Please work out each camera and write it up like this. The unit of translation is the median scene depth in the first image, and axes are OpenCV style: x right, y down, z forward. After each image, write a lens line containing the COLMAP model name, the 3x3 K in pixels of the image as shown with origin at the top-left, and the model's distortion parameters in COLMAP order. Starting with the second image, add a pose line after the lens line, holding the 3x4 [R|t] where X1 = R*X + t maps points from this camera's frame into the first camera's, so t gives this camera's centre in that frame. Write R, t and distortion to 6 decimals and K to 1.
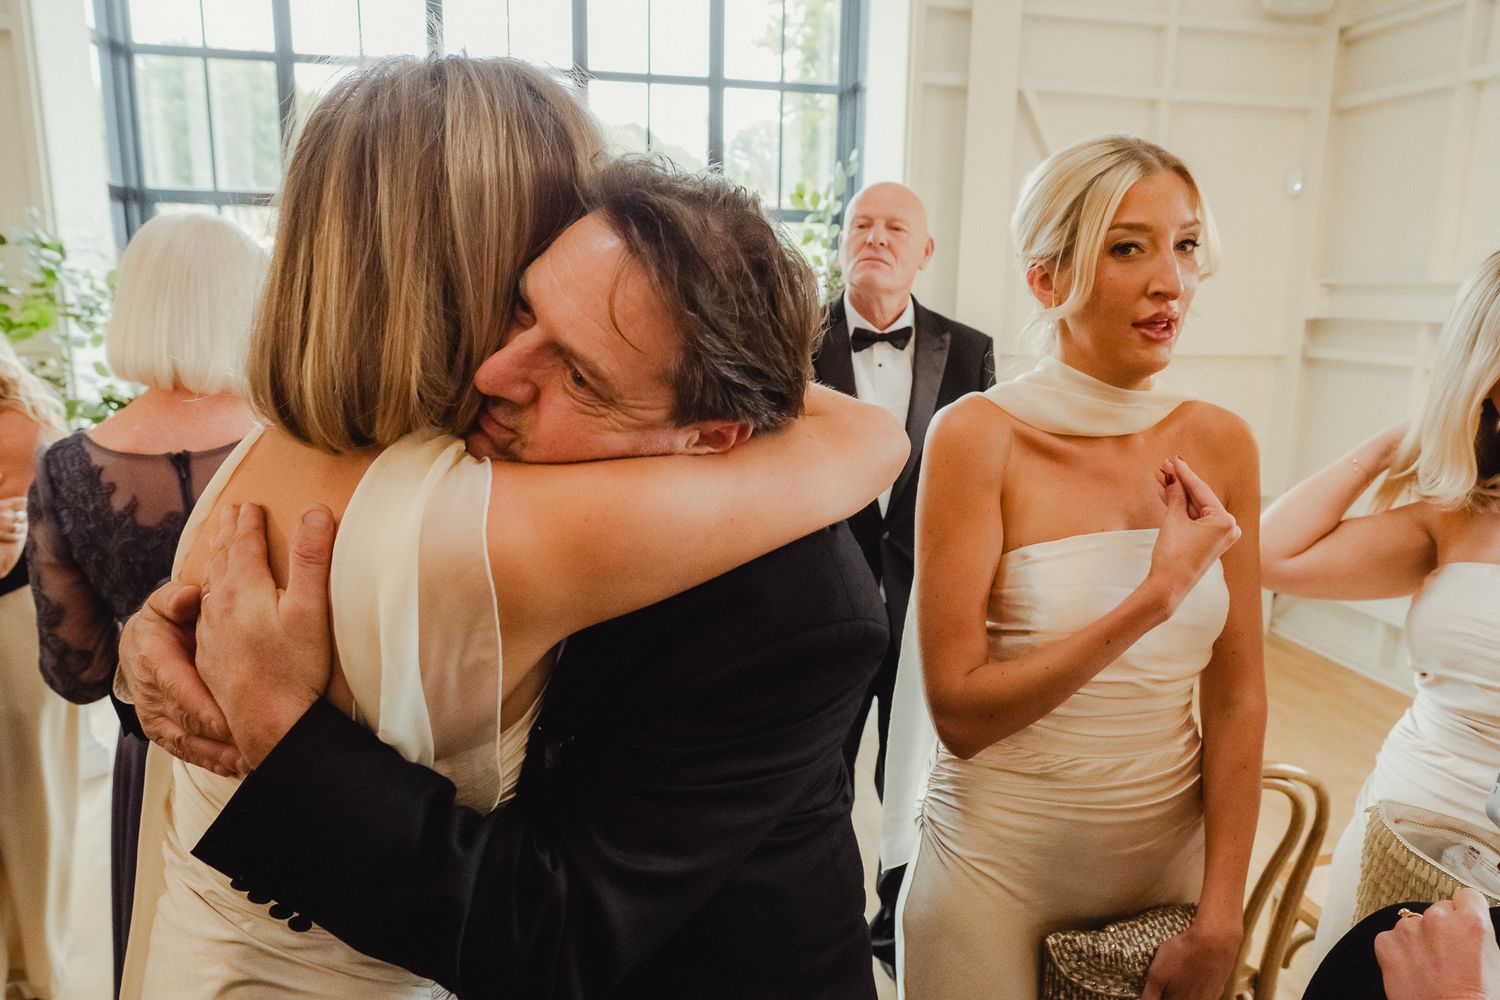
lens RADIAL K [[1072.5, 0, 750.0], [0, 1072.5, 500.0], [0, 0, 1]] dist [-0.004825, -0.001681]
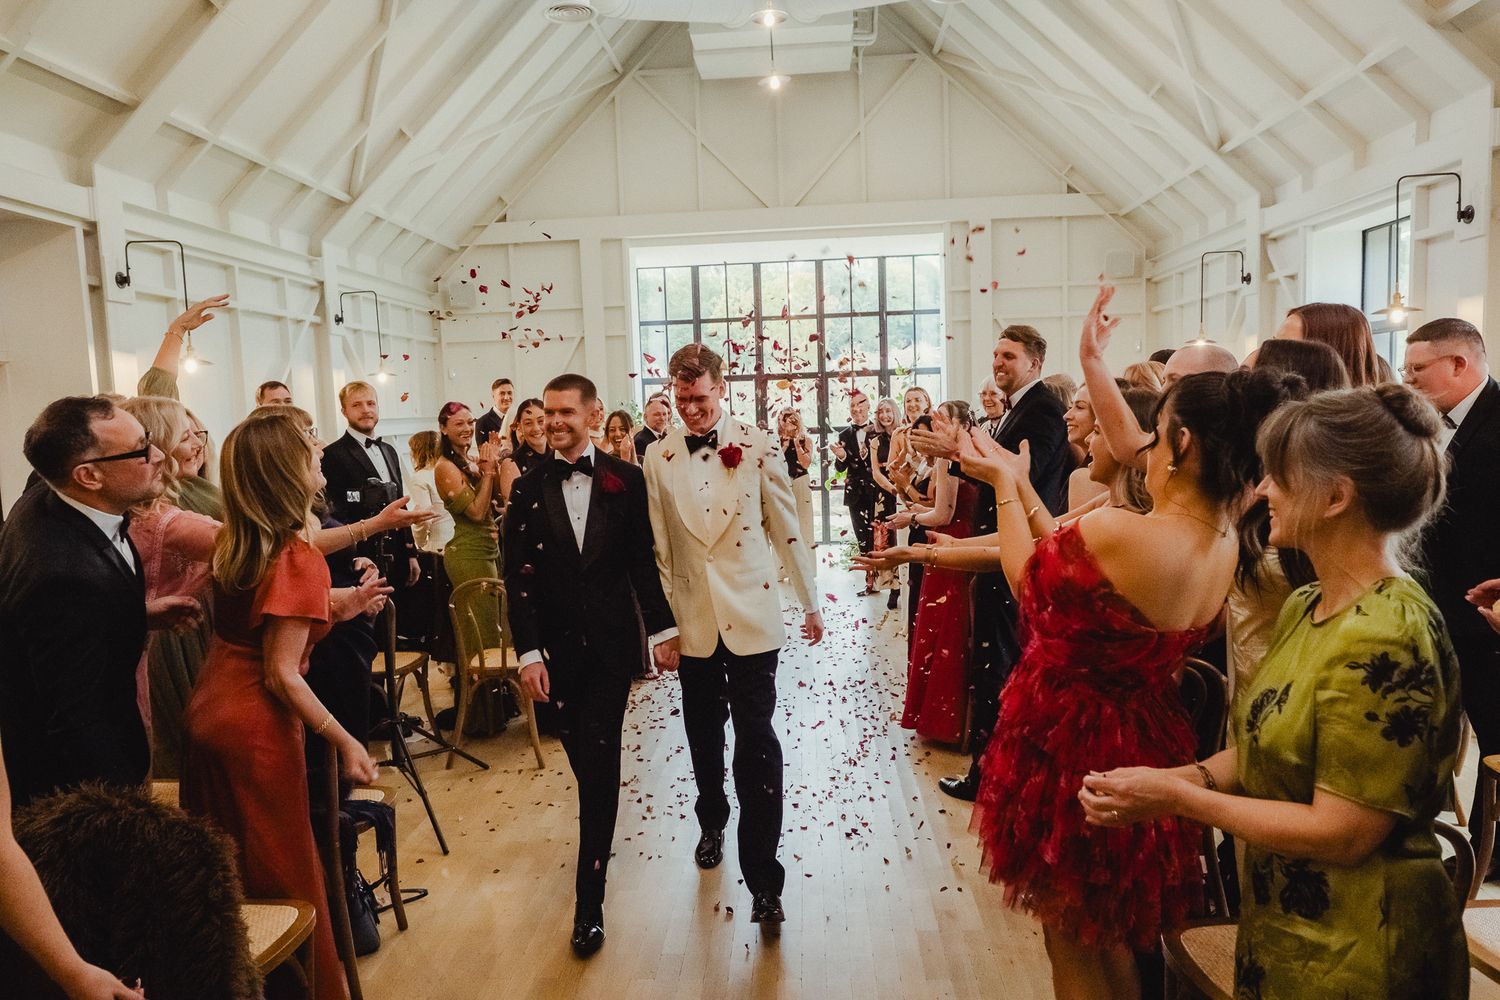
lens RADIAL K [[1060.6, 0, 745.4], [0, 1060.6, 526.1], [0, 0, 1]] dist [-0.014509, -0.000370]
pose [[0.967772, -0.027719, -0.250298, 0.244717], [0.001441, 0.994517, -0.104562, 0.279478], [0.251824, 0.100832, 0.962506, -1.177373]]
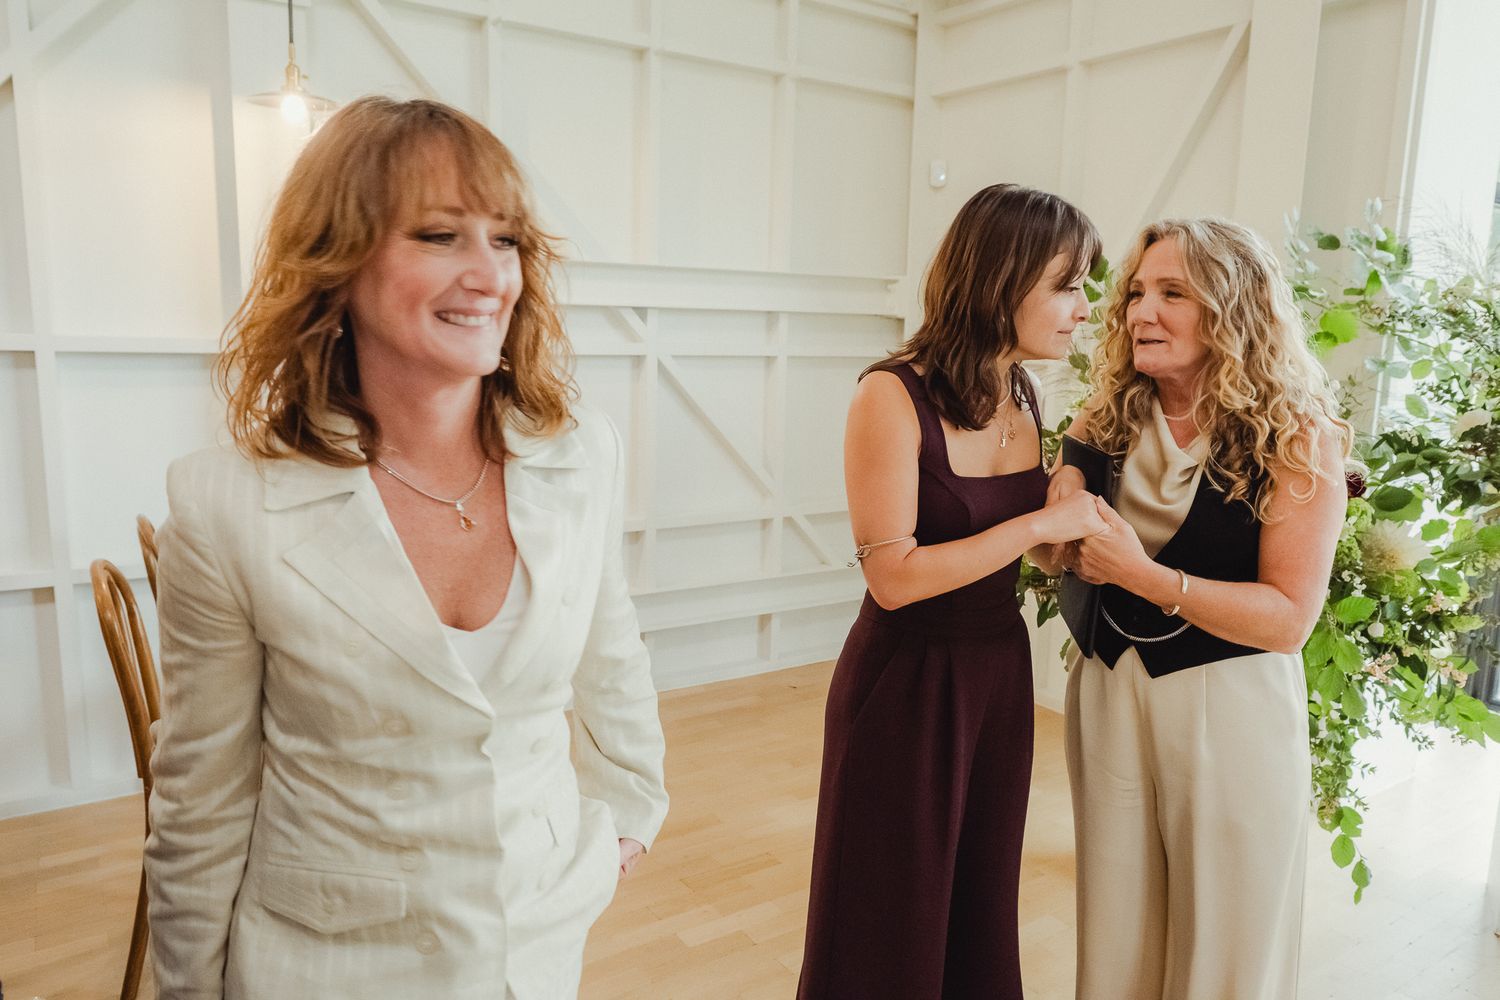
lens RADIAL K [[1039.5, 0, 755.8], [0, 1039.5, 490.2], [0, 0, 1]] dist [-0.007989, -0.002780]
pose [[0.381924, 0.141258, -0.913335, -0.152626], [-0.207873, 0.976058, 0.064033, -0.018563], [0.900513, 0.165402, 0.402143, 0.431762]]
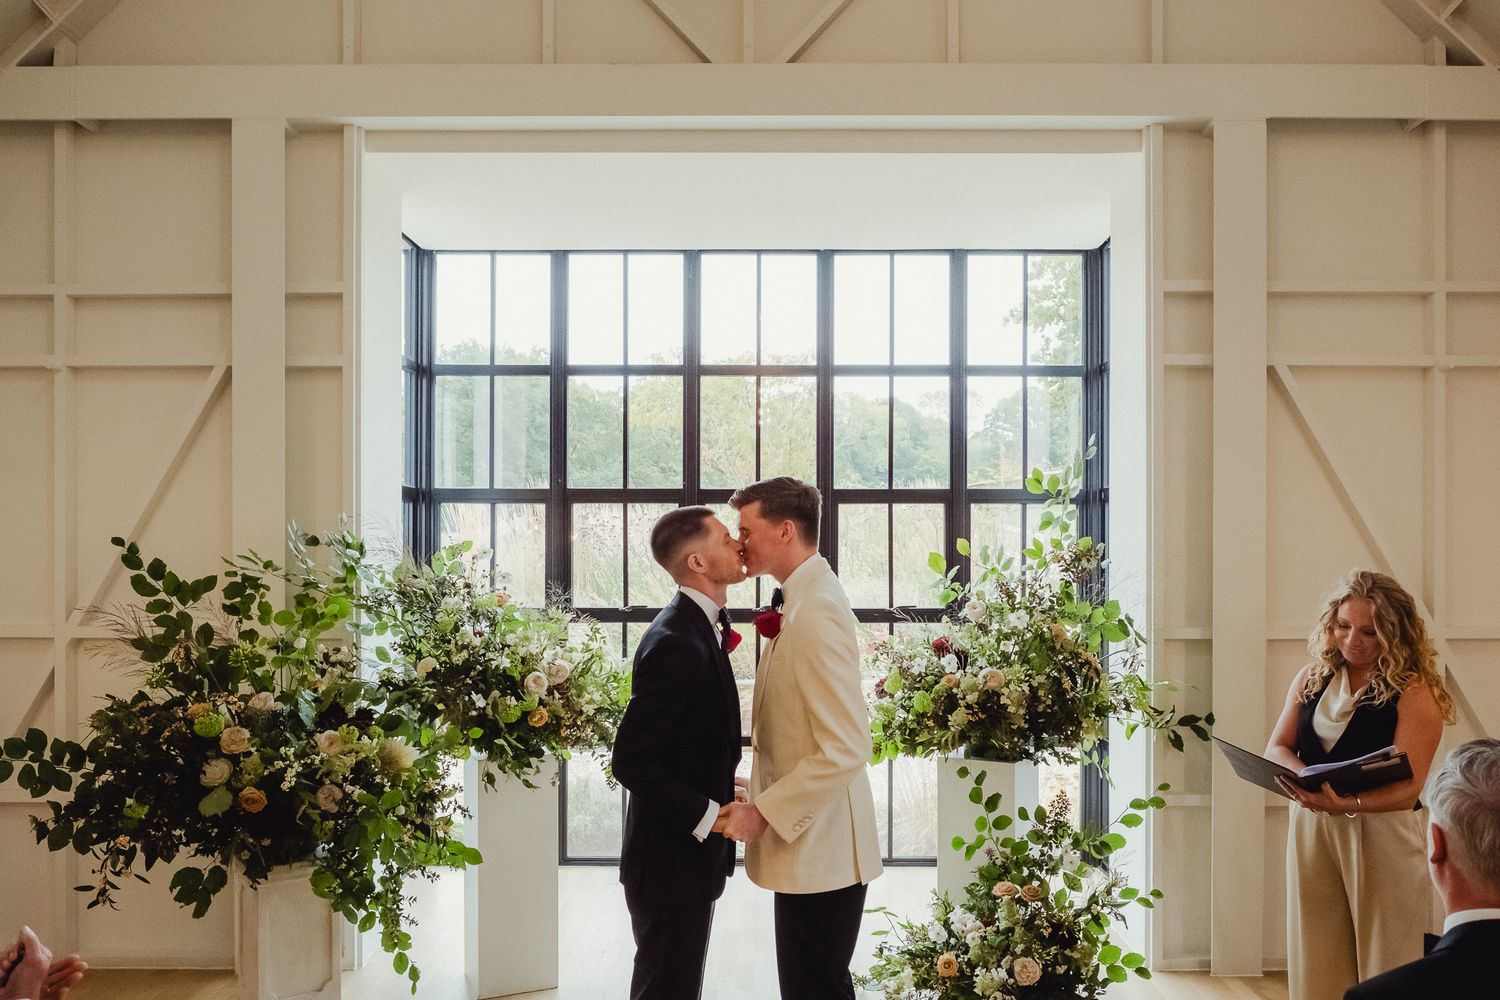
lens RADIAL K [[1060.6, 0, 745.4], [0, 1060.6, 526.1], [0, 0, 1]] dist [-0.014509, -0.000370]
pose [[0.976841, -0.025454, -0.212447, -0.012251], [-0.026548, 0.970808, -0.238383, -0.001345], [0.212313, 0.238503, 0.947650, 0.027258]]
